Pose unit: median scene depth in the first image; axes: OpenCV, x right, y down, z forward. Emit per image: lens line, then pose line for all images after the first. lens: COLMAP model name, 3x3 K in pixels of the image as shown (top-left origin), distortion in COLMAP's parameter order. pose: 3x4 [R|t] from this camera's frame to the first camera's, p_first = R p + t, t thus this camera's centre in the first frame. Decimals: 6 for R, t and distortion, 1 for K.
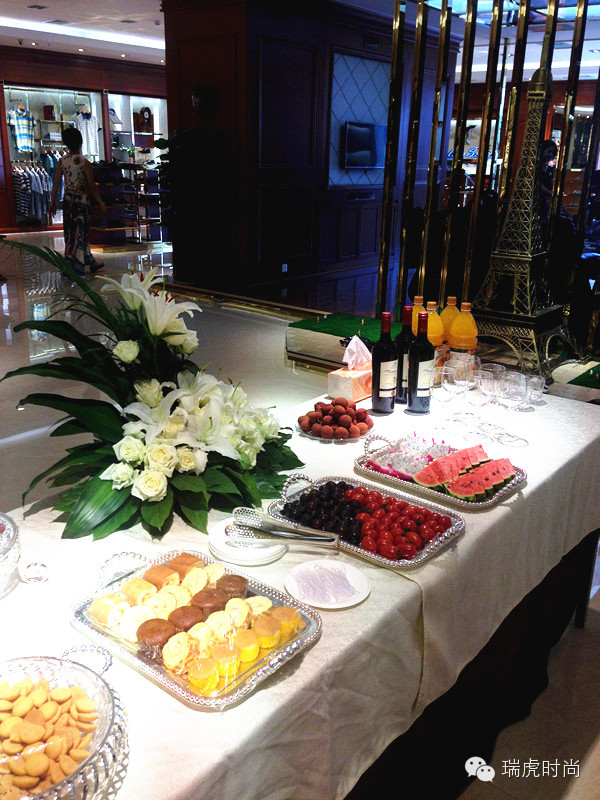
lens RADIAL K [[743.9, 0, 300.0], [0, 743.9, 400.0], [0, 0, 1]] dist [0.118469, -0.220086]
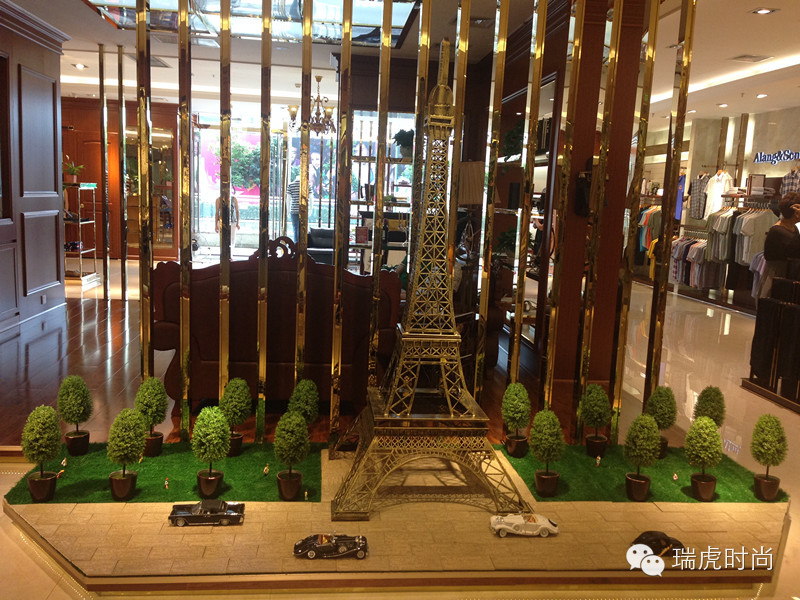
lens RADIAL K [[743.9, 0, 412.9], [0, 743.9, 304.0], [0, 0, 1]] dist [0.118469, -0.220086]
pose [[0.691773, -0.091227, 0.716329, -0.226423], [0.197738, 0.978003, -0.066408, -0.179332], [-0.694514, 0.187585, 0.694595, 0.524339]]
